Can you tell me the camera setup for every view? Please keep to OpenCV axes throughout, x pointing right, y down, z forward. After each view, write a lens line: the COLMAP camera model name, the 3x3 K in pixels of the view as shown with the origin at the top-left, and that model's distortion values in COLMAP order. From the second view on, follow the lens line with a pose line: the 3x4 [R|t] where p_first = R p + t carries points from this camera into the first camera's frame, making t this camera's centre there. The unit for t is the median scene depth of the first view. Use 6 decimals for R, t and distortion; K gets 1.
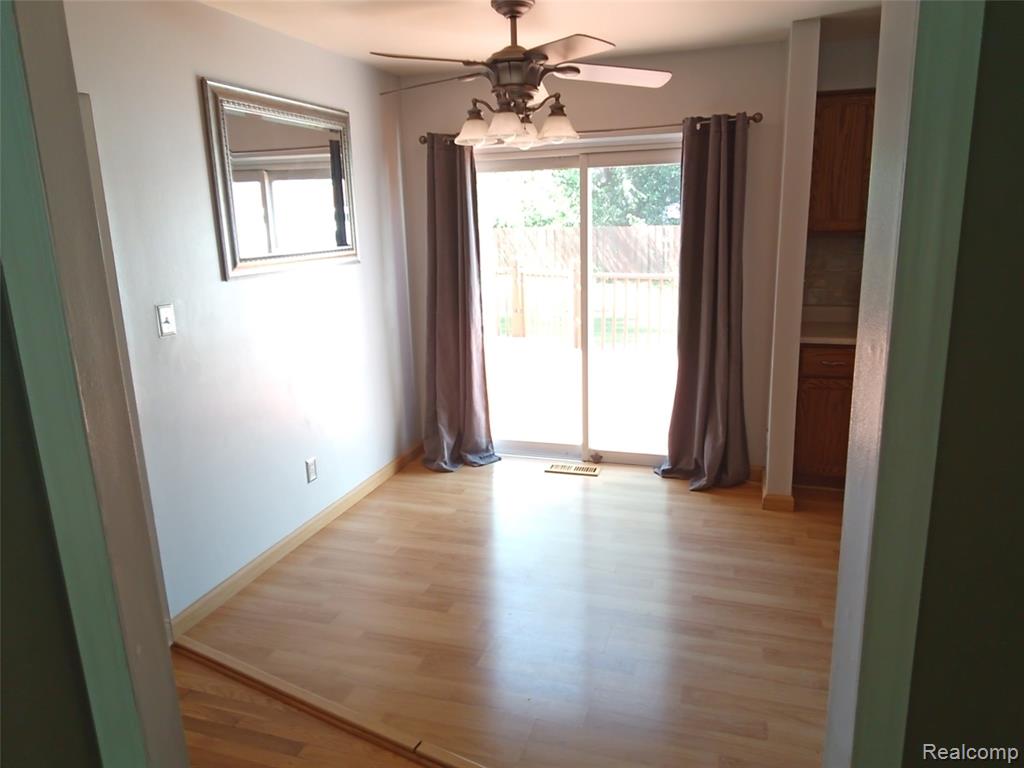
lens RADIAL K [[713.1, 0, 513.9], [0, 713.1, 381.0], [0, 0, 1]] dist [0.076557, -0.105223]
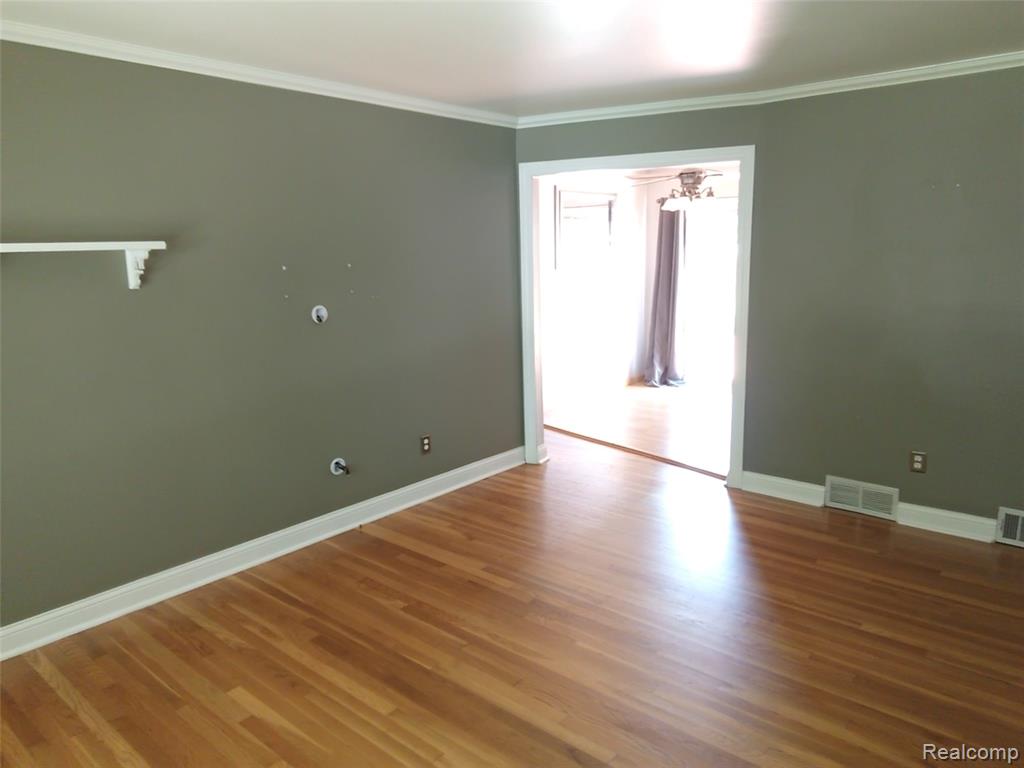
lens RADIAL K [[713.1, 0, 513.9], [0, 713.1, 381.0], [0, 0, 1]] dist [0.076557, -0.105223]
pose [[0.927791, 0.076064, -0.365265, 0.232350], [-0.088175, 0.995967, -0.016567, 0.178963], [0.362532, 0.047578, 0.930756, -0.798067]]
